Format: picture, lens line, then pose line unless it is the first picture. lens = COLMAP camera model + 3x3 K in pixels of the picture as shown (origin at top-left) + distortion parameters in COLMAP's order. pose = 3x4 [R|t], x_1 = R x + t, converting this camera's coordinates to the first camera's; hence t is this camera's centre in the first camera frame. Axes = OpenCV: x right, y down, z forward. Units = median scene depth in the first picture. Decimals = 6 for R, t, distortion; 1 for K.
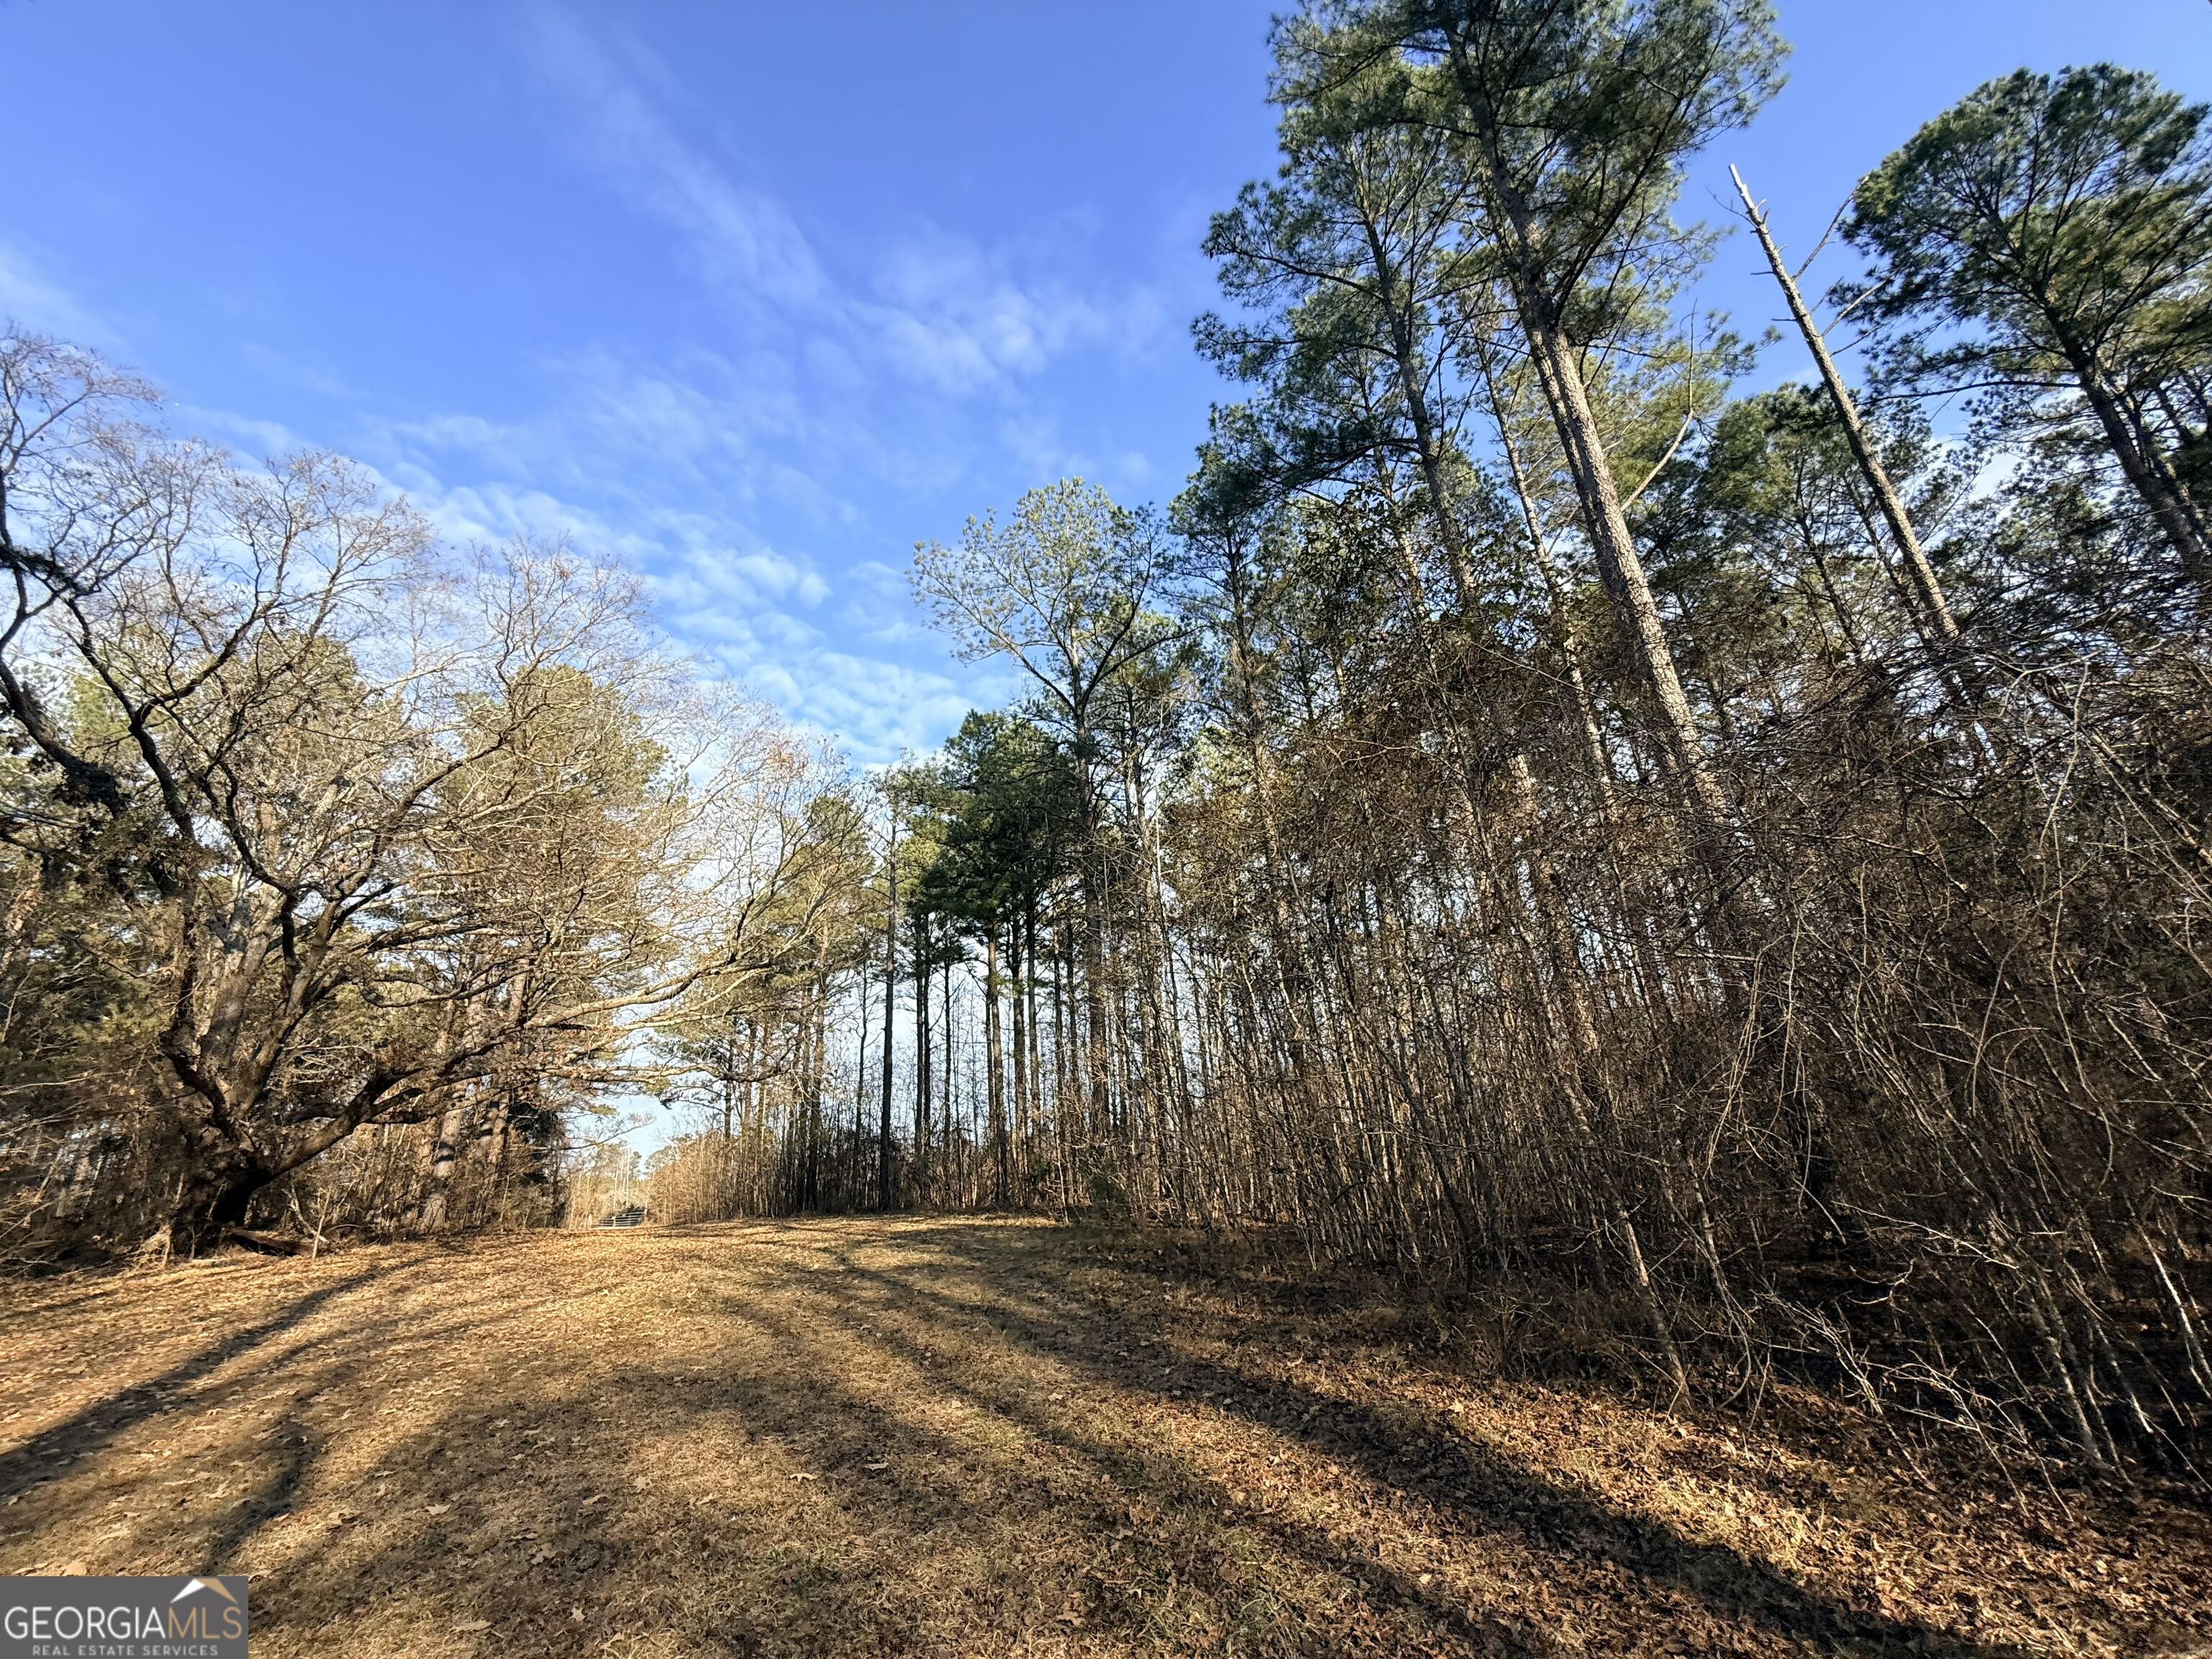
lens RADIAL K [[900.8, 0, 1099.4], [0, 900.8, 837.0], [0, 0, 1]] dist [0.000314, -0.000564]
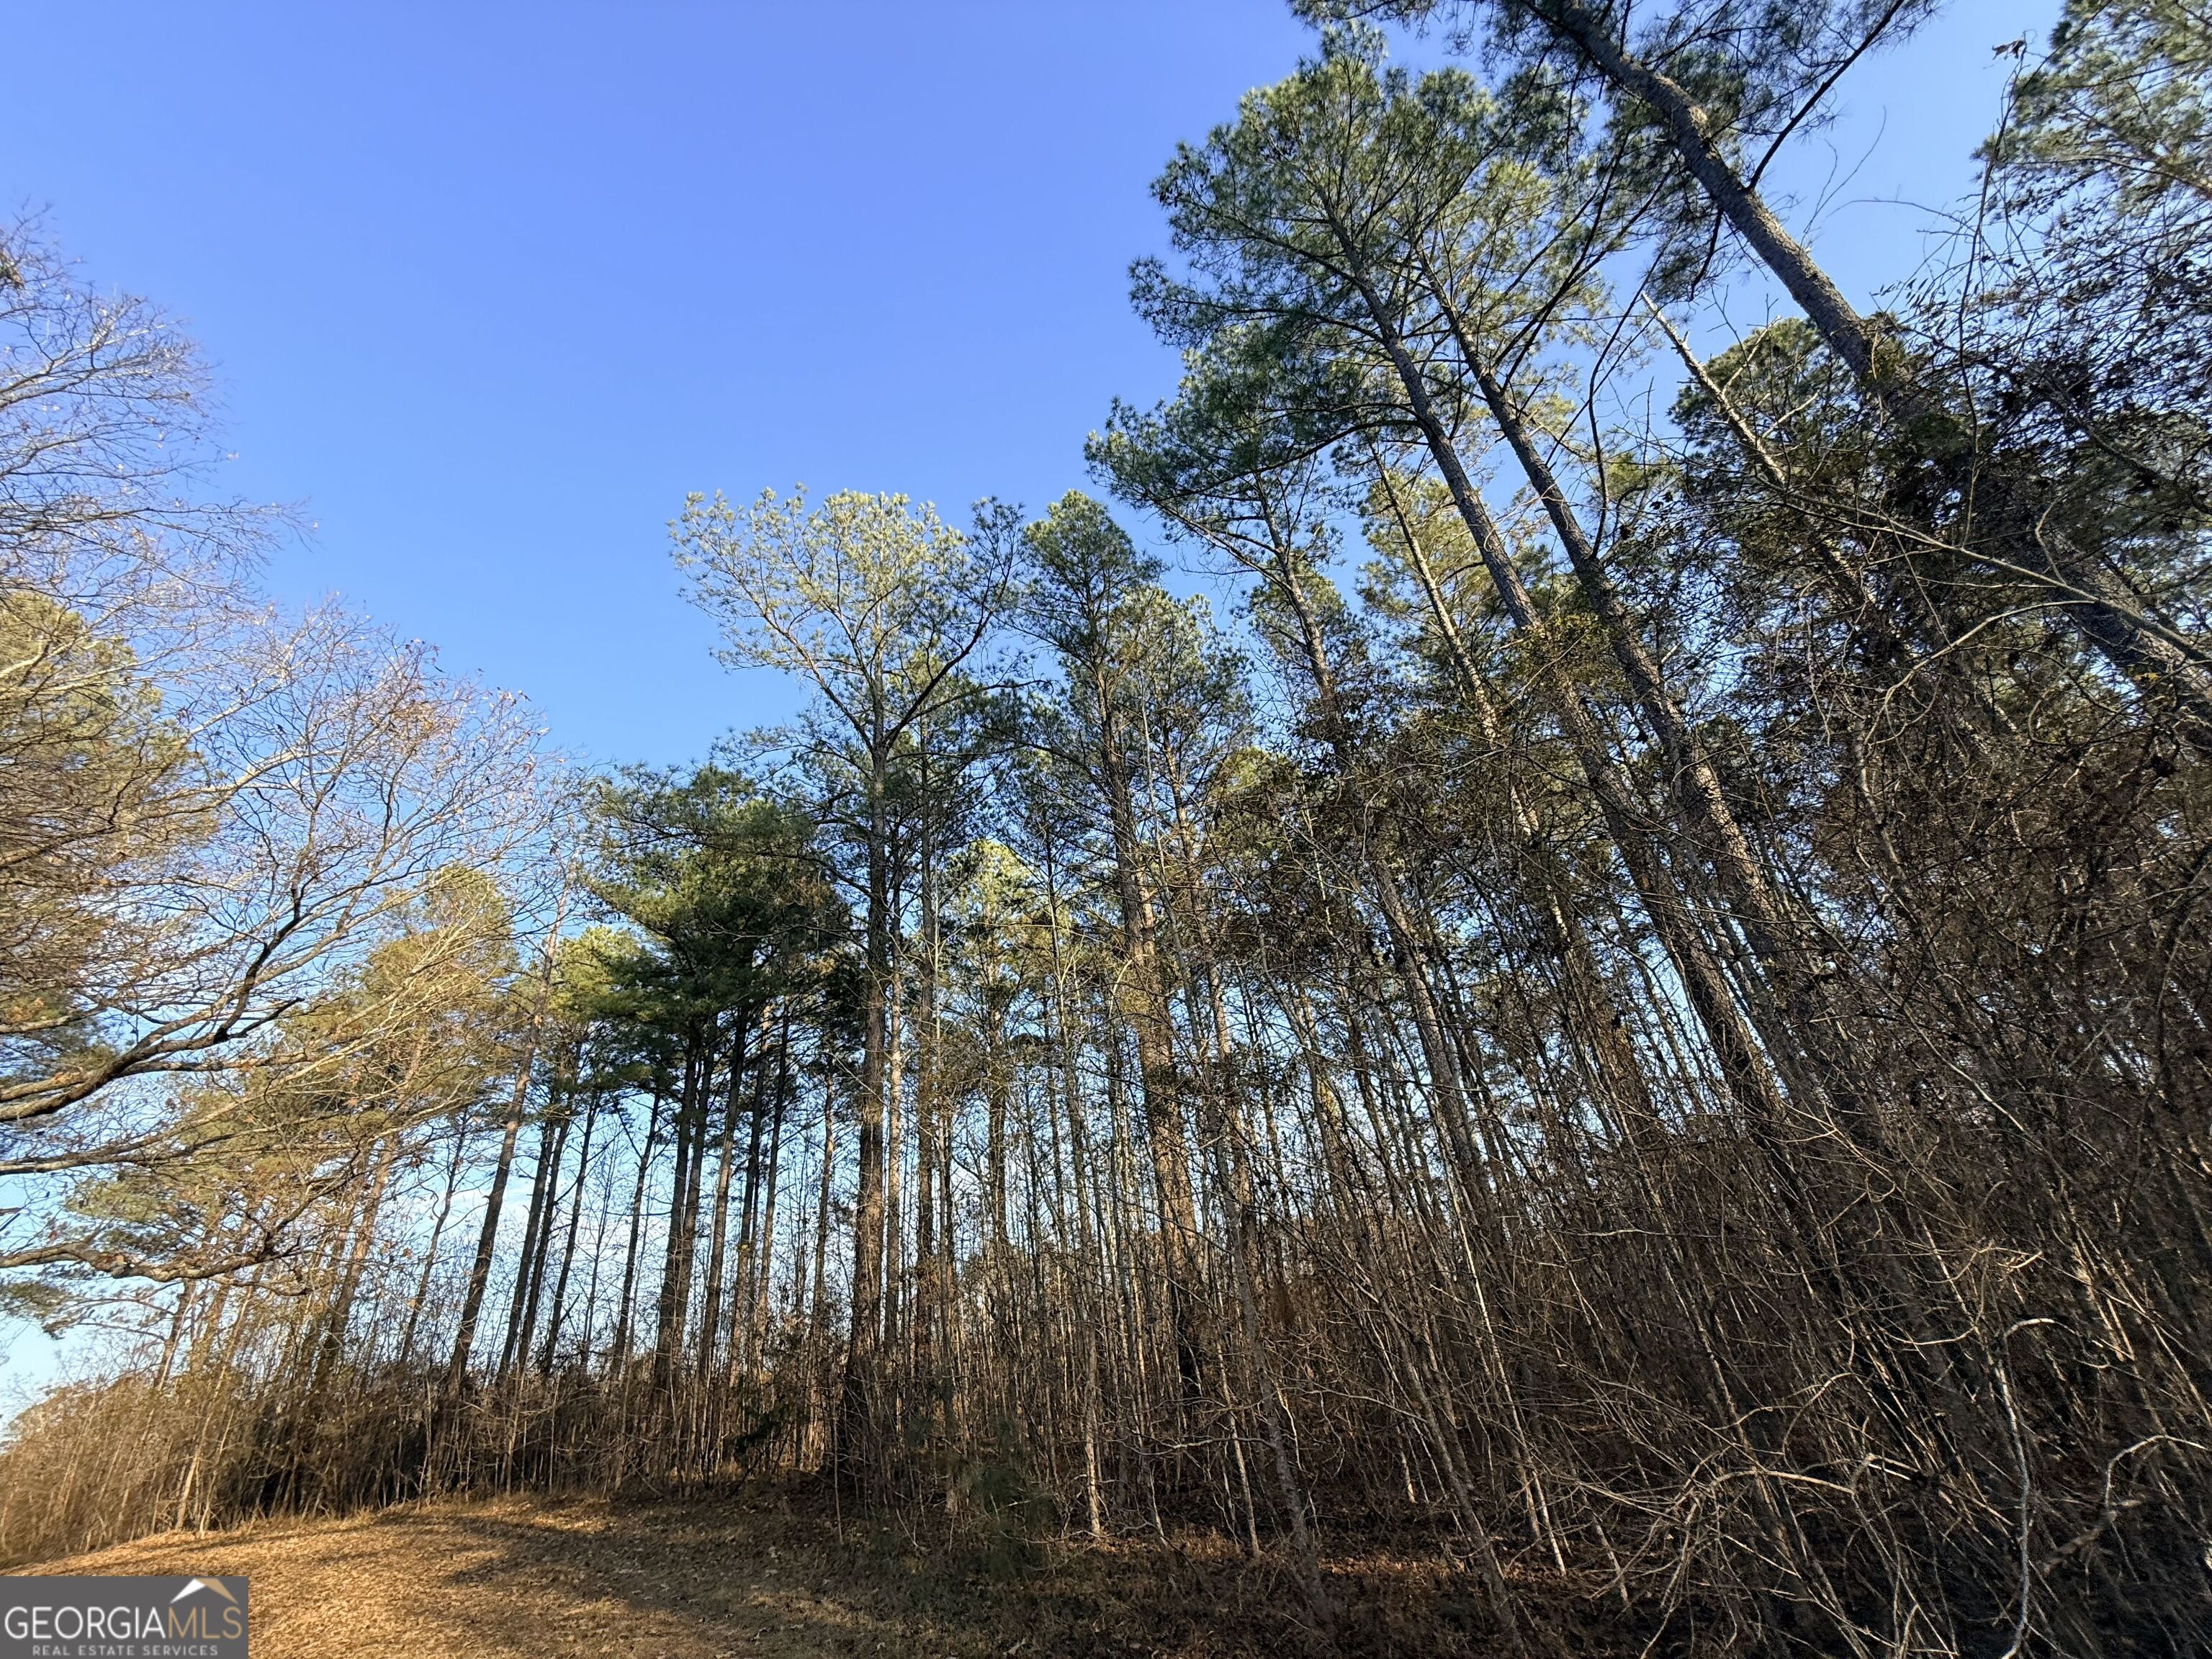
lens RADIAL K [[881.8, 0, 1114.9], [0, 881.8, 828.1], [0, 0, 1]] dist [0.001521, -0.000036]
pose [[0.936057, 0.137057, 0.324058, -0.065011], [-0.069975, 0.975131, -0.210294, 0.063509], [-0.344821, 0.174171, 0.922368, 0.229677]]
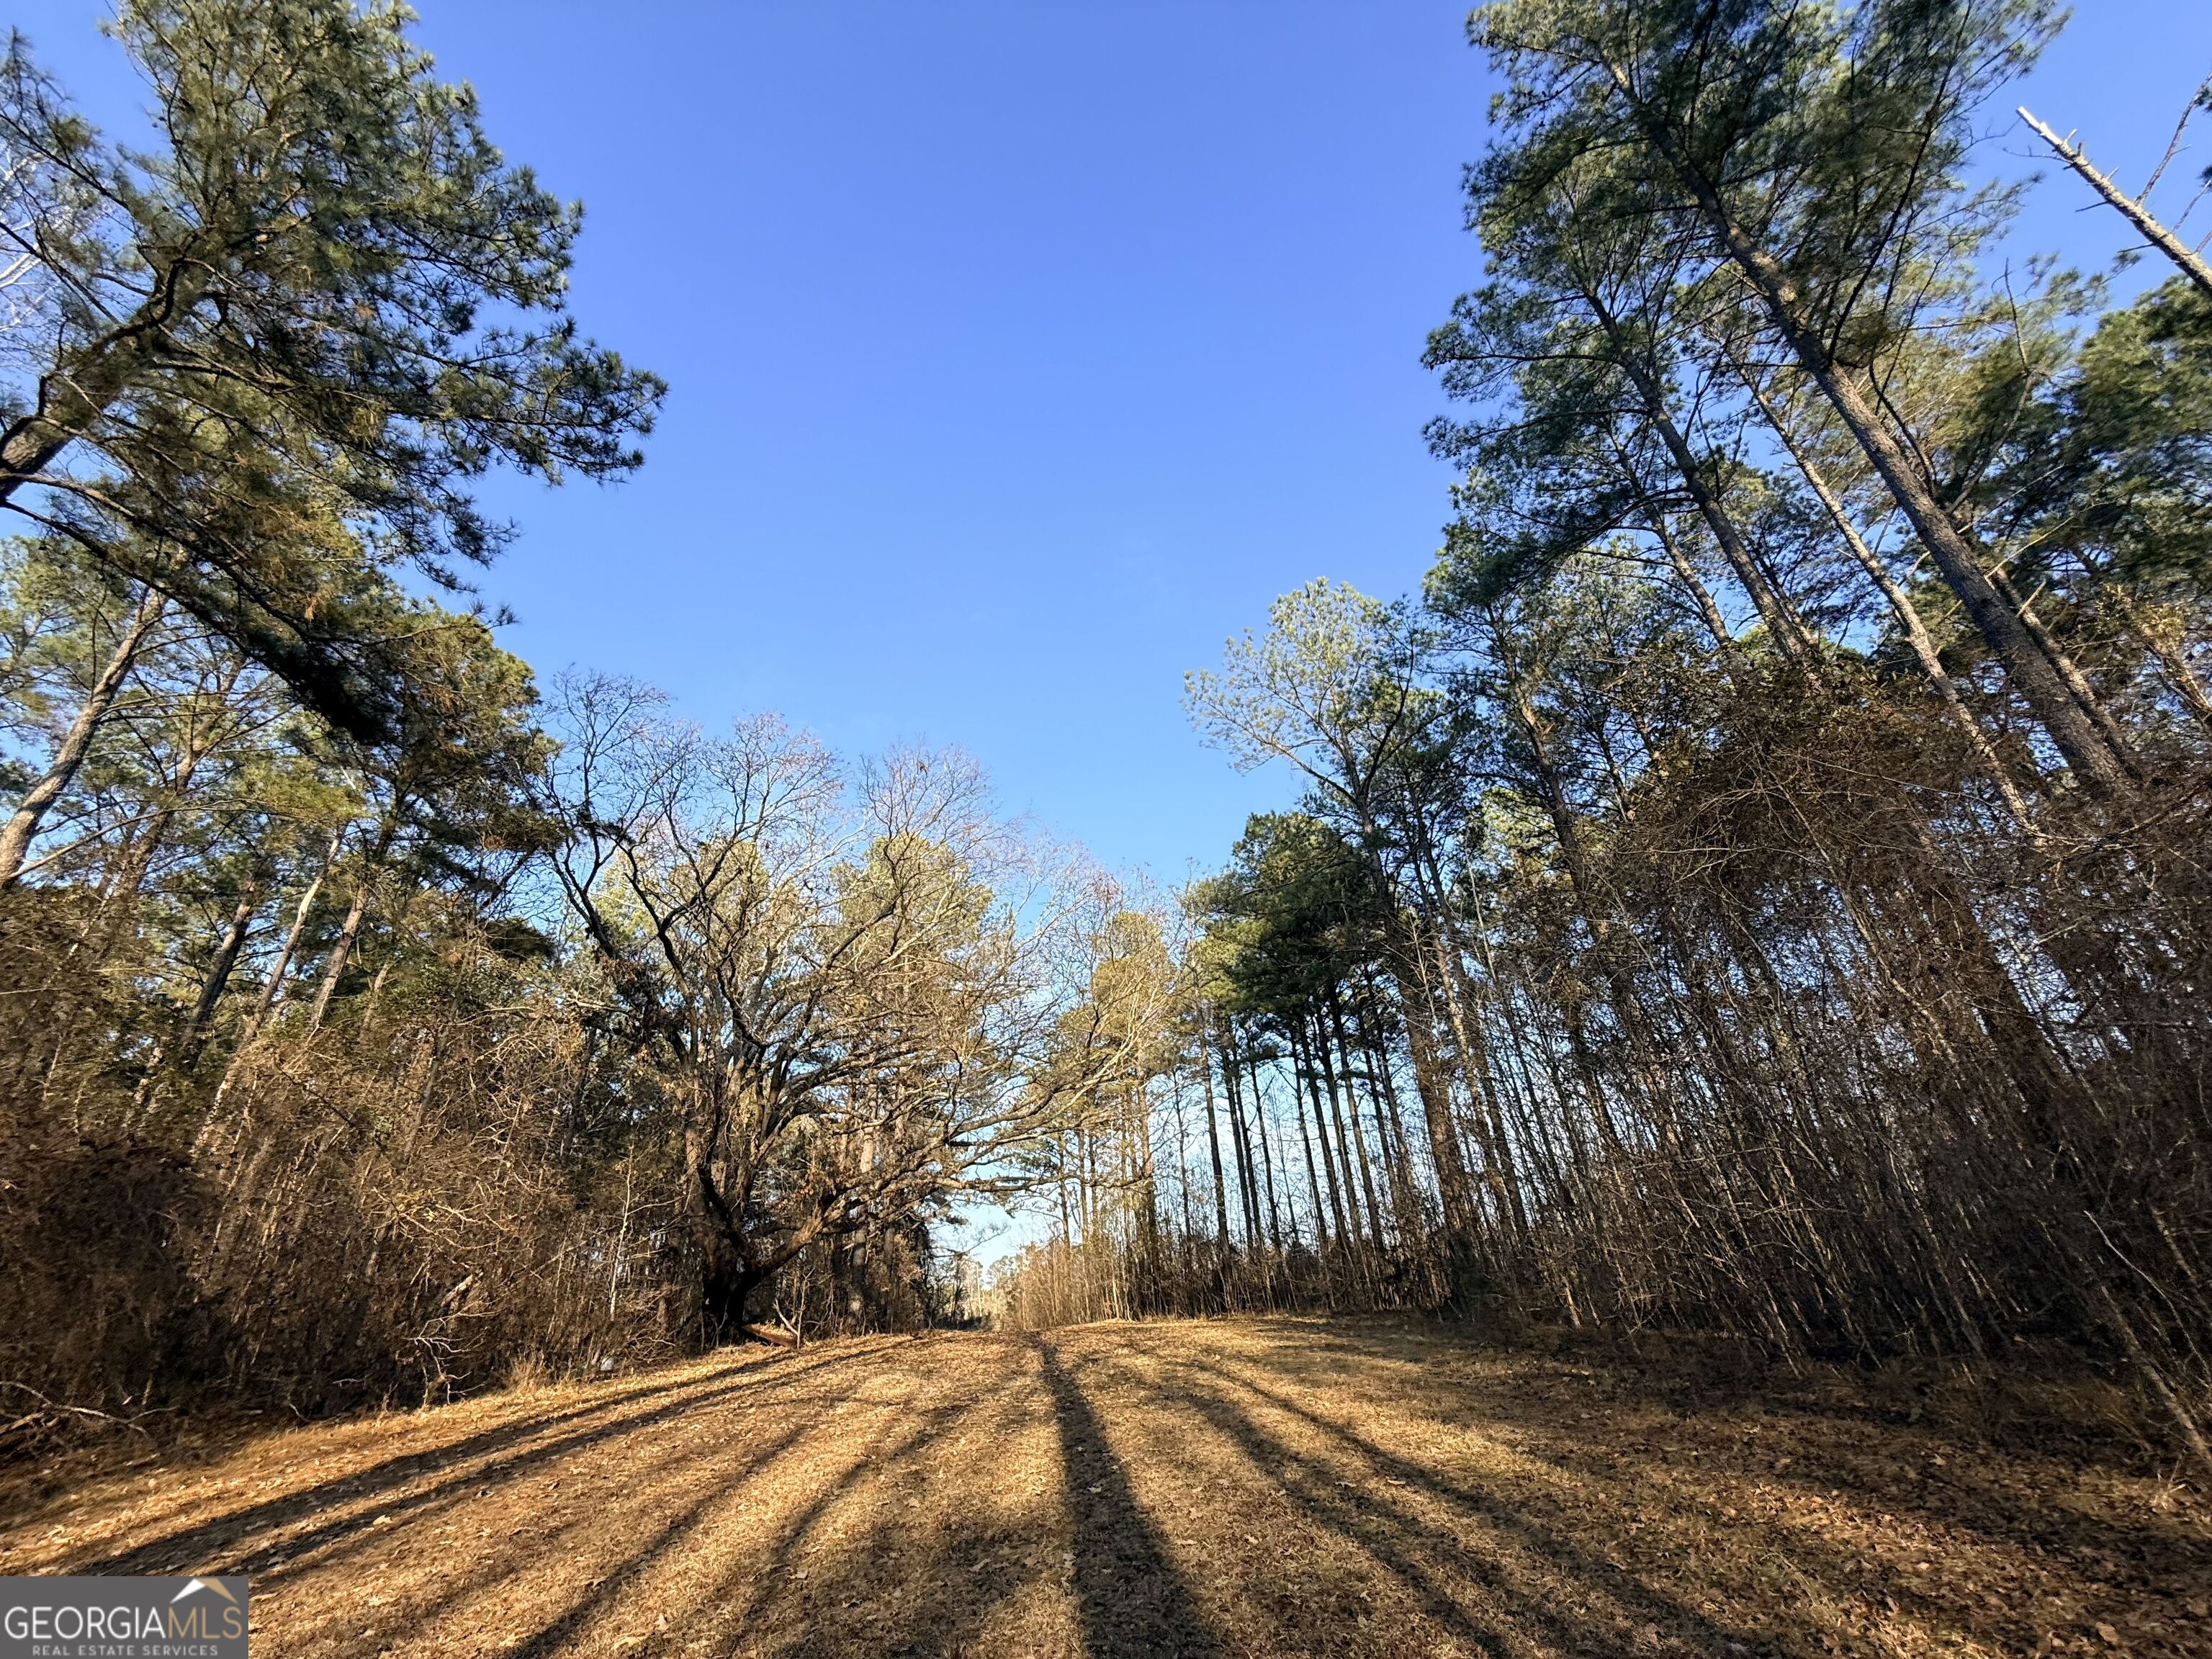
lens RADIAL K [[894.6, 0, 1106.0], [0, 894.6, 829.5], [0, 0, 1]] dist [0.001954, 0.000665]
pose [[0.948284, -0.147286, -0.281183, -0.014779], [0.115348, 0.985169, -0.127032, -0.012040], [0.295723, 0.088028, 0.951209, -0.043562]]
